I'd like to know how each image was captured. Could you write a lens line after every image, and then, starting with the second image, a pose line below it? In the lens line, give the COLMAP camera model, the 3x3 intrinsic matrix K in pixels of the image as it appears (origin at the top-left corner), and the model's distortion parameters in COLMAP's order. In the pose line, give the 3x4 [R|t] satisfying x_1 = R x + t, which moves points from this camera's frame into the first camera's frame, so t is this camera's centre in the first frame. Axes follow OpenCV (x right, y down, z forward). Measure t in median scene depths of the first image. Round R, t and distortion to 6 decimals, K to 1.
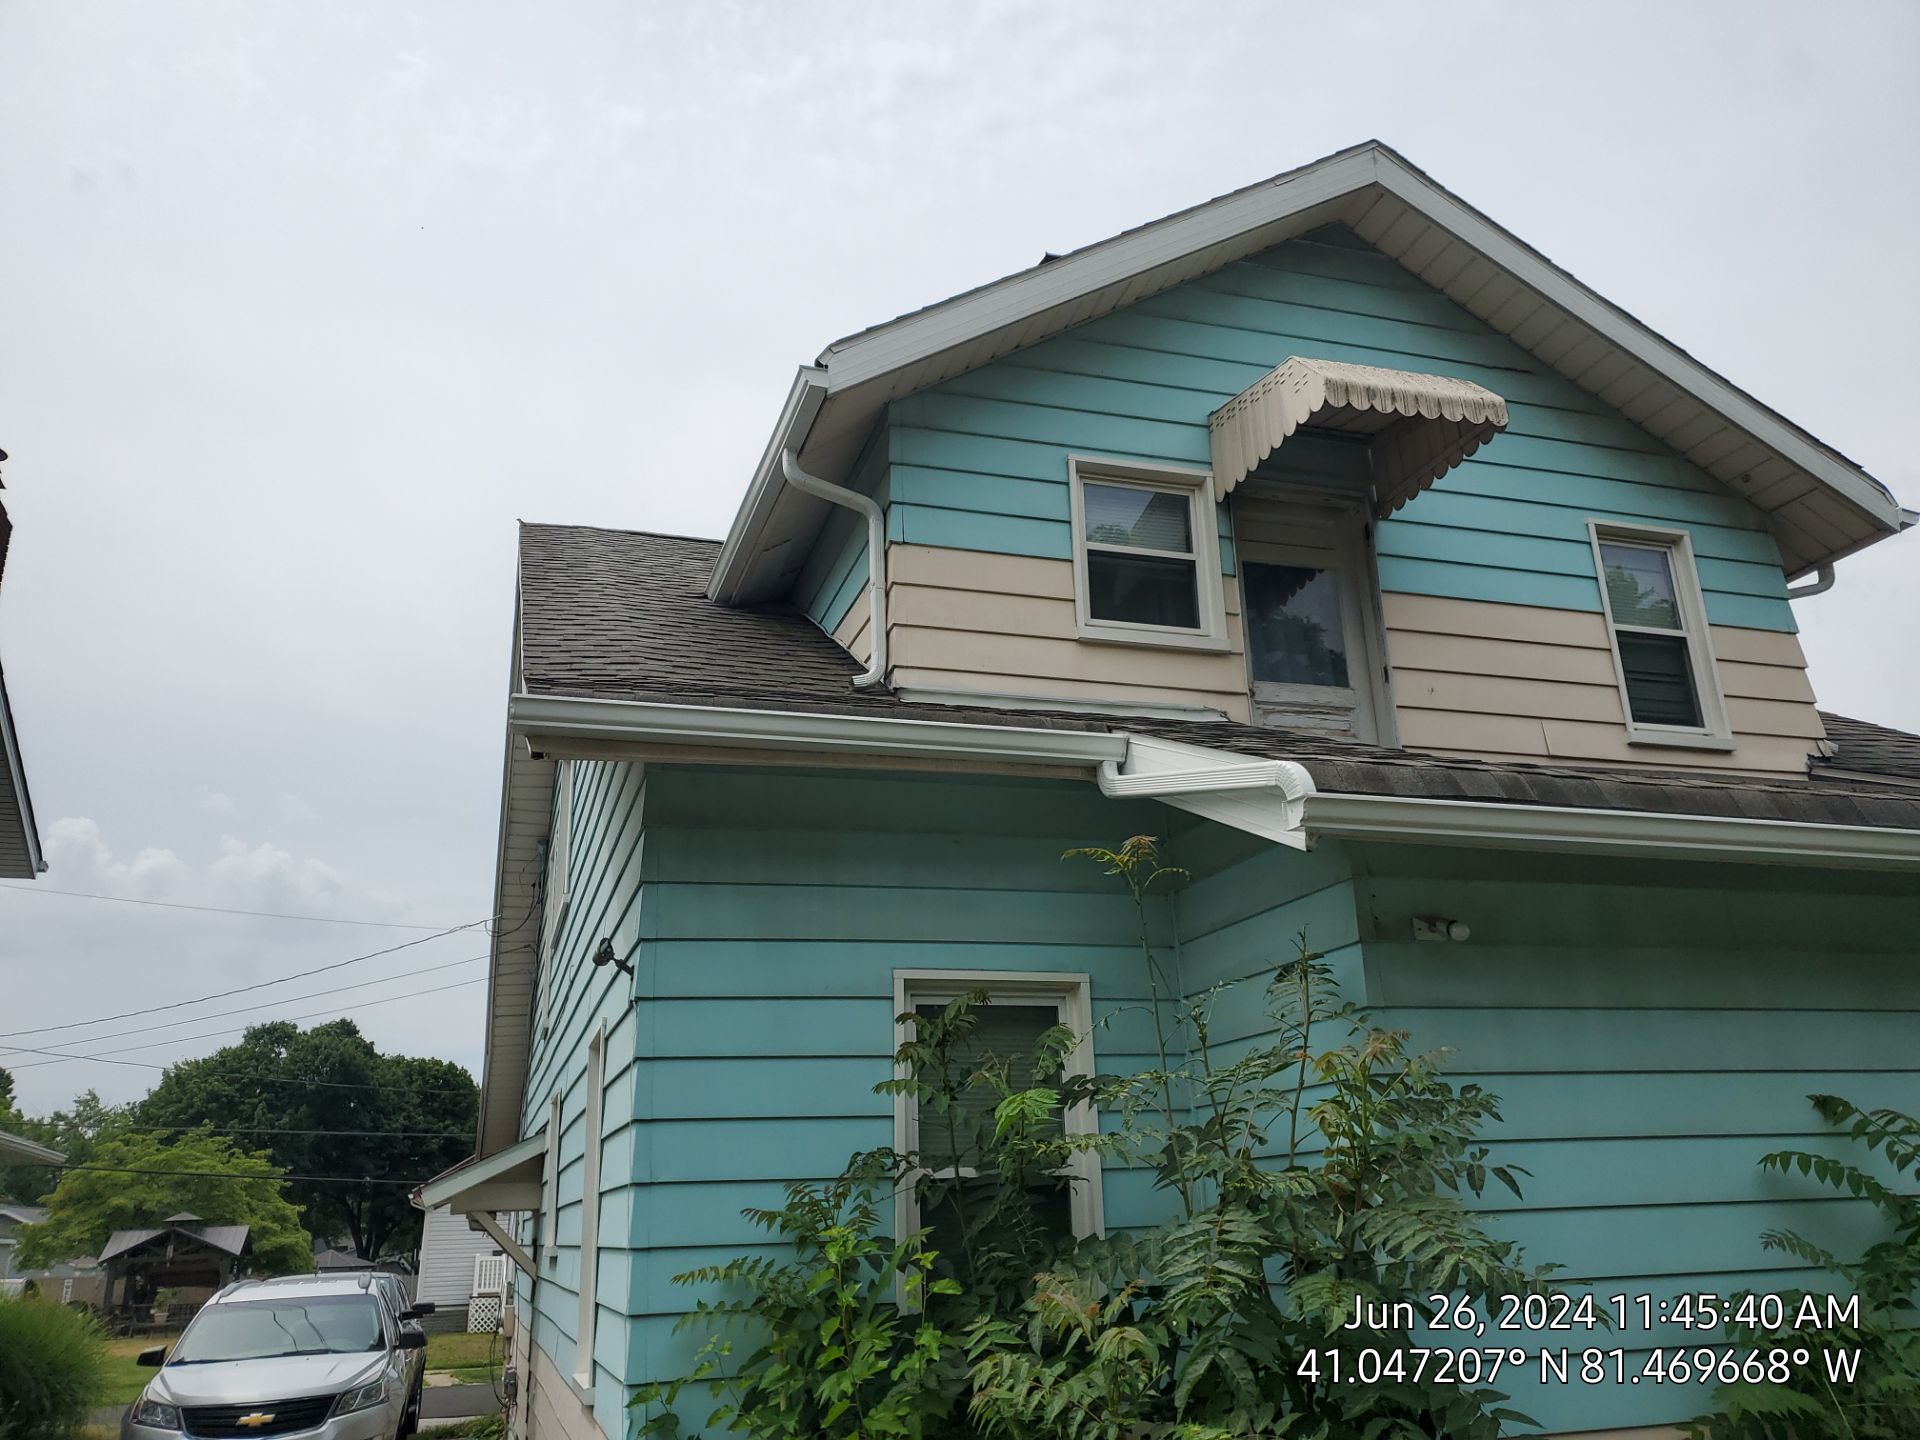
lens RADIAL K [[1478.0, 0, 960.0], [0, 1478.0, 720.0], [0, 0, 1]] dist [0.006593, 0.002045]
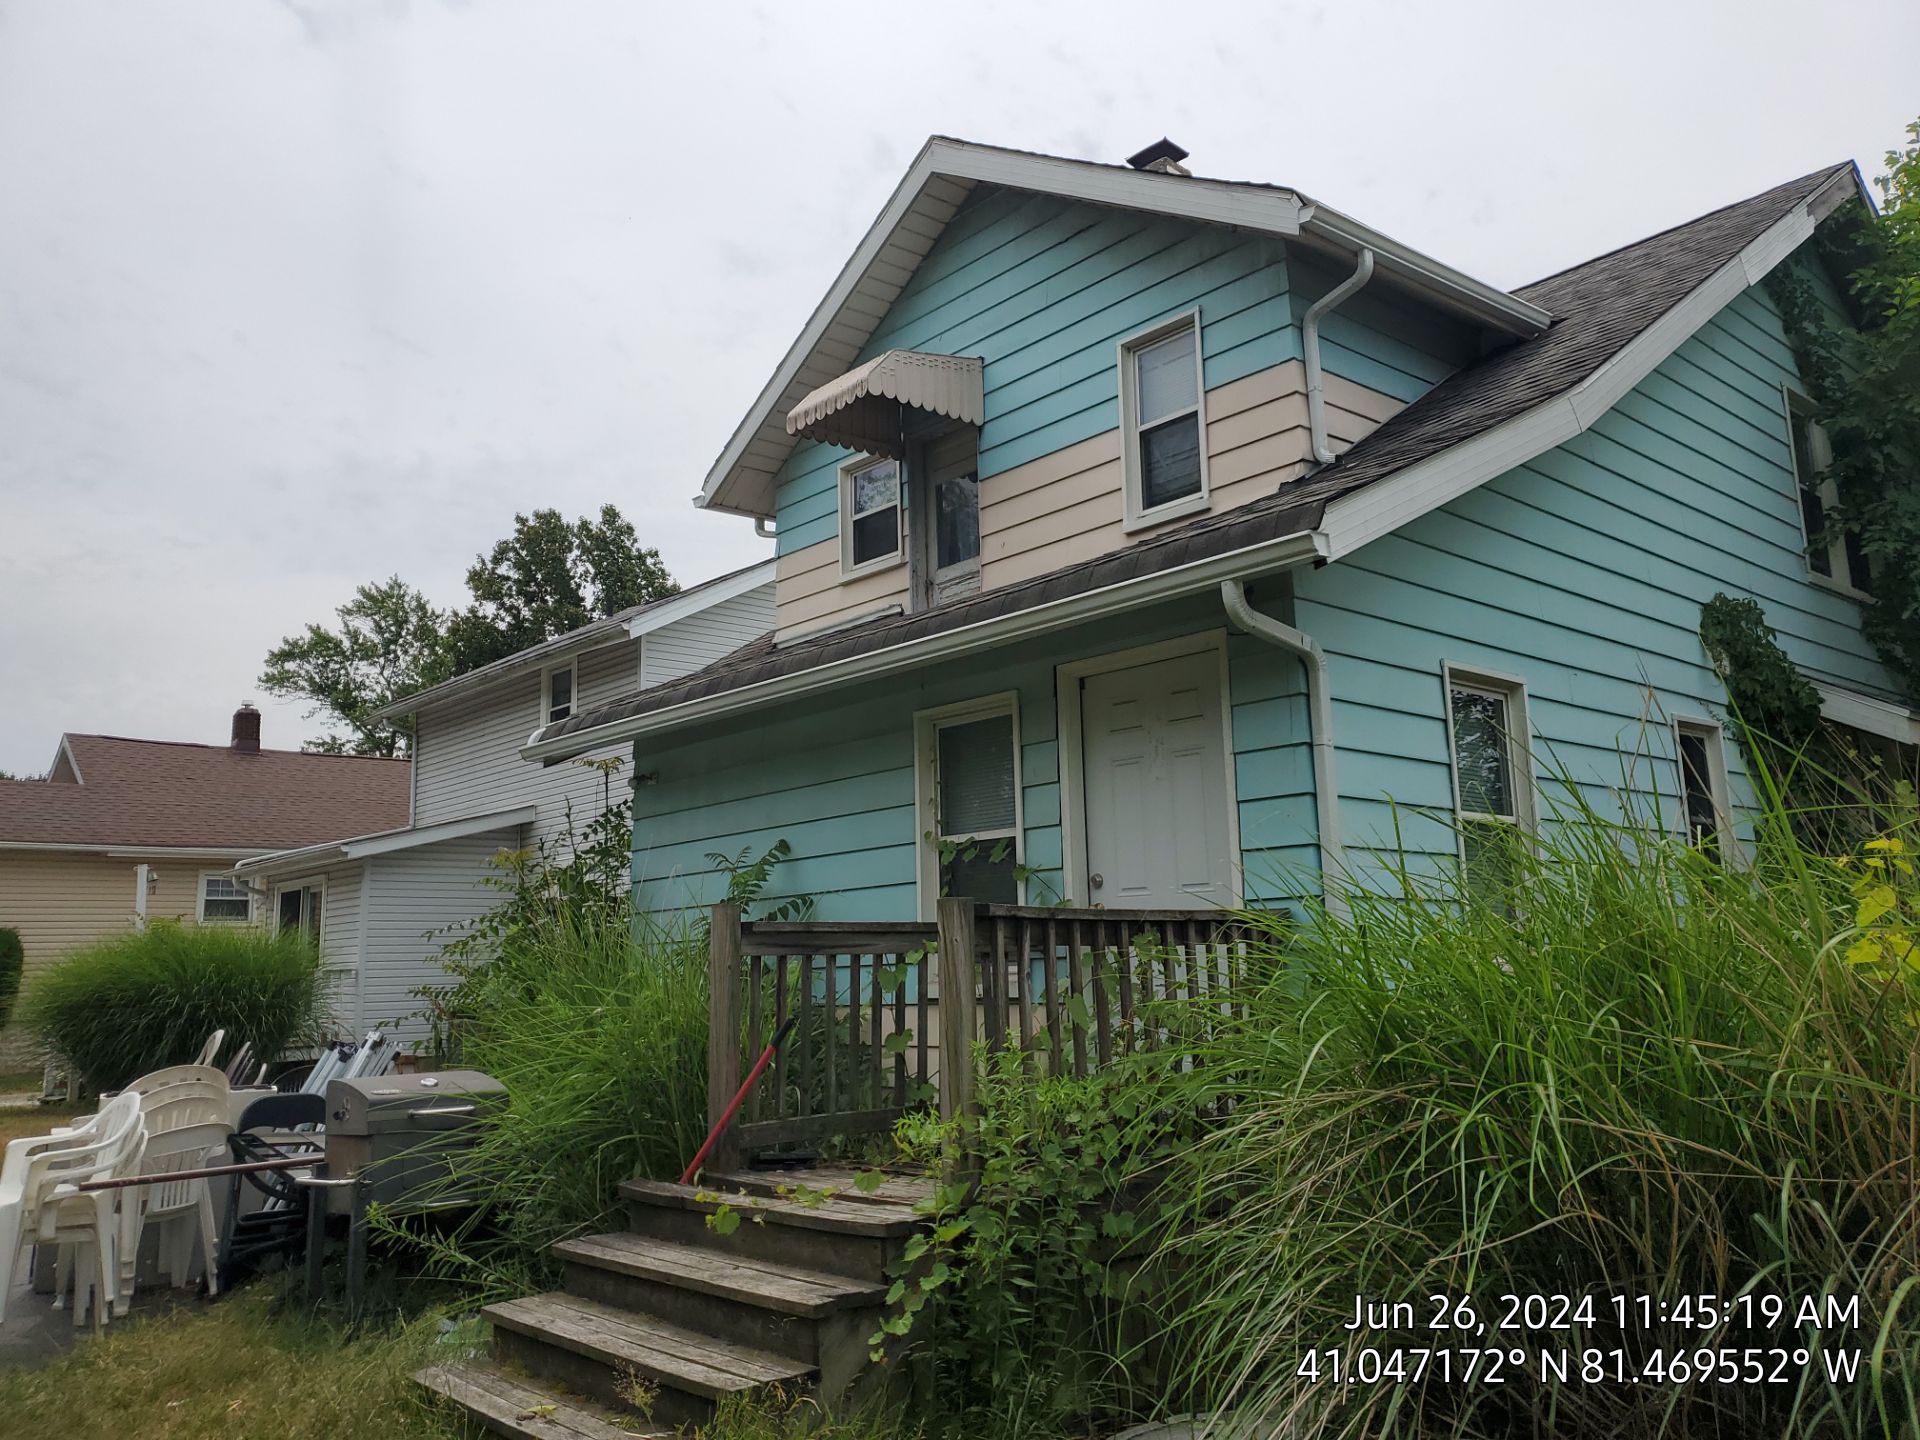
lens RADIAL K [[1478.0, 0, 960.0], [0, 1478.0, 720.0], [0, 0, 1]] dist [0.006593, 0.002045]
pose [[0.429255, -0.133247, -0.893300, 1.581917], [0.308458, 0.951217, 0.006337, 0.120839], [0.848878, -0.278266, 0.449416, 0.311566]]
